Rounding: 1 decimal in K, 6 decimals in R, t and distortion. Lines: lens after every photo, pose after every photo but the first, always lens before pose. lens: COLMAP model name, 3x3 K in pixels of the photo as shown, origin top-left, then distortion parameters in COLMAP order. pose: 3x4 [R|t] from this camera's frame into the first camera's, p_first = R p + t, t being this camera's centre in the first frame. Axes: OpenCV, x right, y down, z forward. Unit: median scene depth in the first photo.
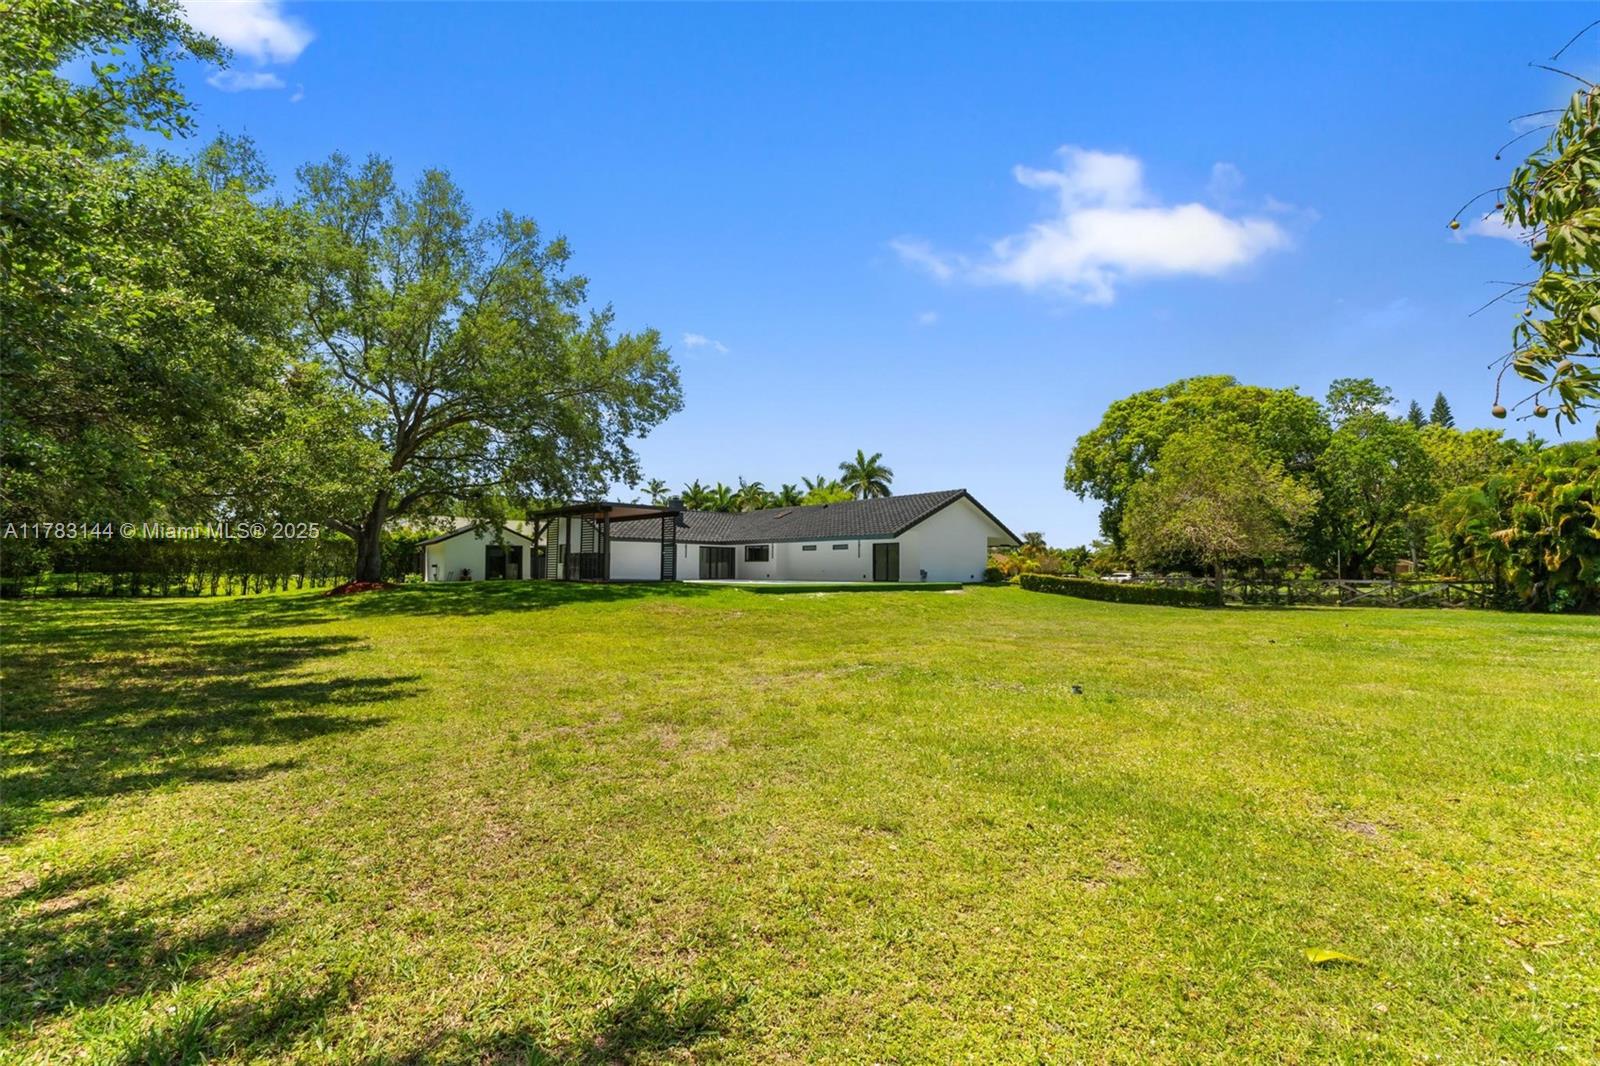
lens RADIAL K [[699.4, 0, 800.0], [0, 699.4, 533.0], [0, 0, 1]] dist [-0.000960, -0.000031]
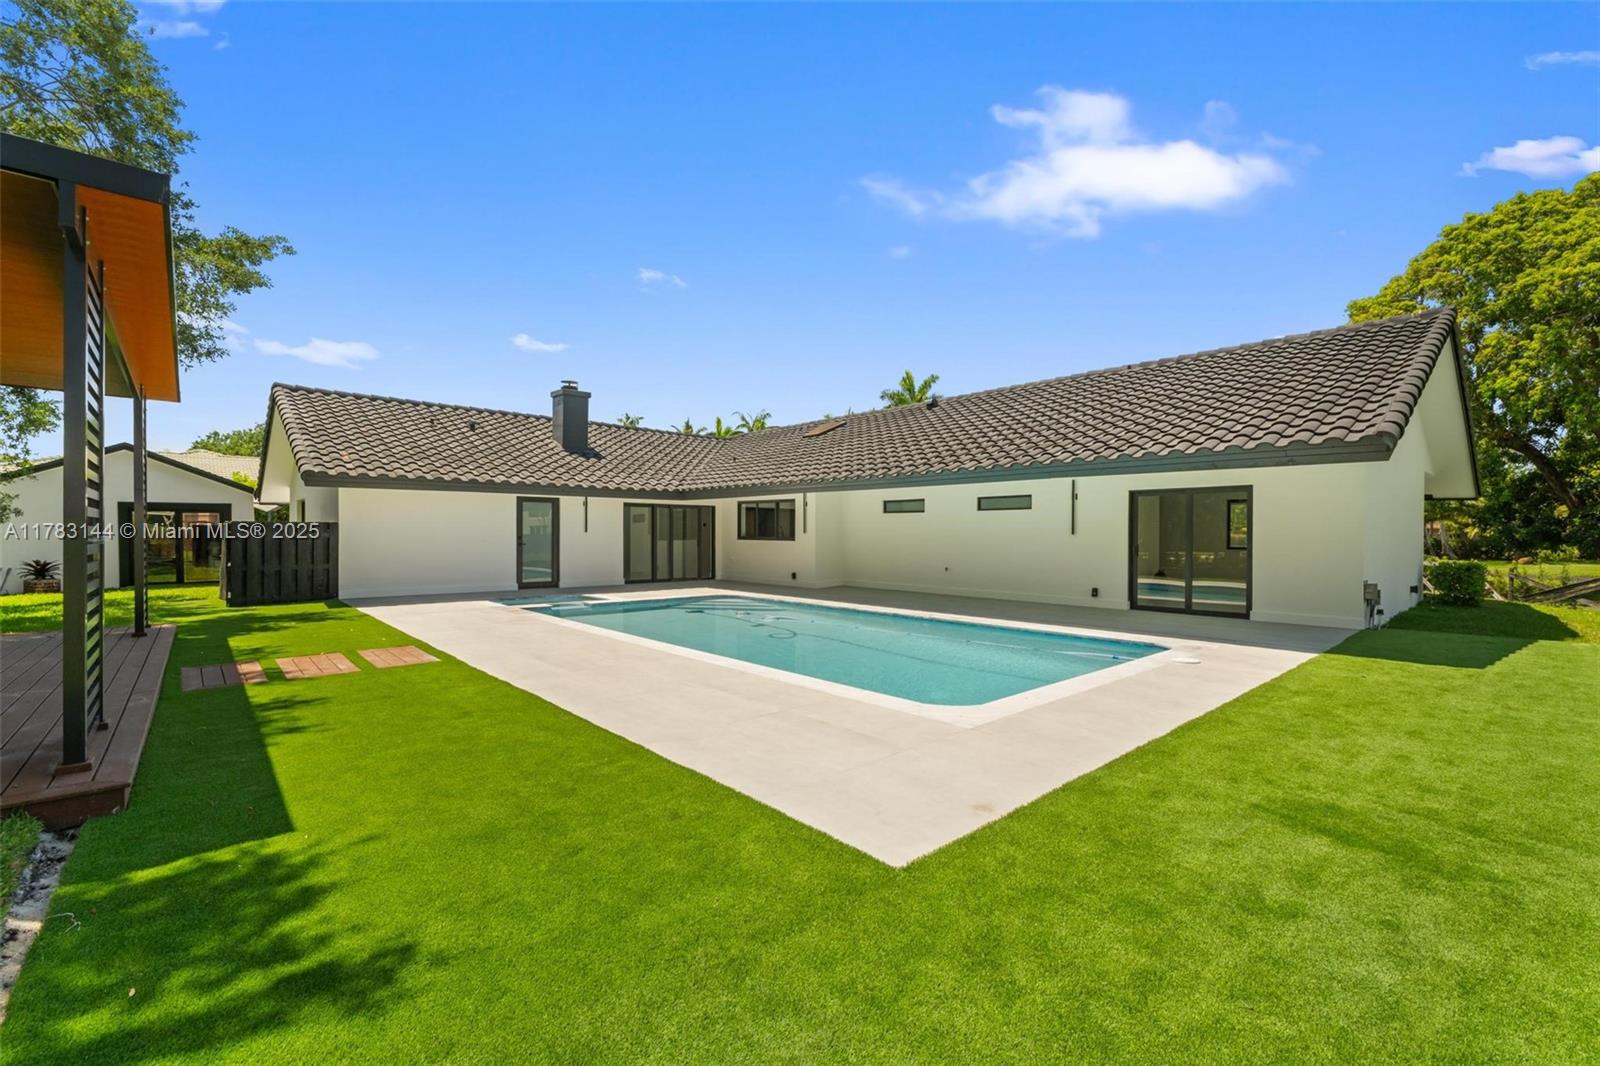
lens RADIAL K [[699.4, 0, 800.0], [0, 699.4, 533.0], [0, 0, 1]] dist [-0.000960, -0.000031]
pose [[0.999880, -0.003864, -0.015022, -0.035854], [0.004728, 0.998311, 0.057911, 0.013797], [0.014773, -0.057975, 0.998209, 0.607627]]
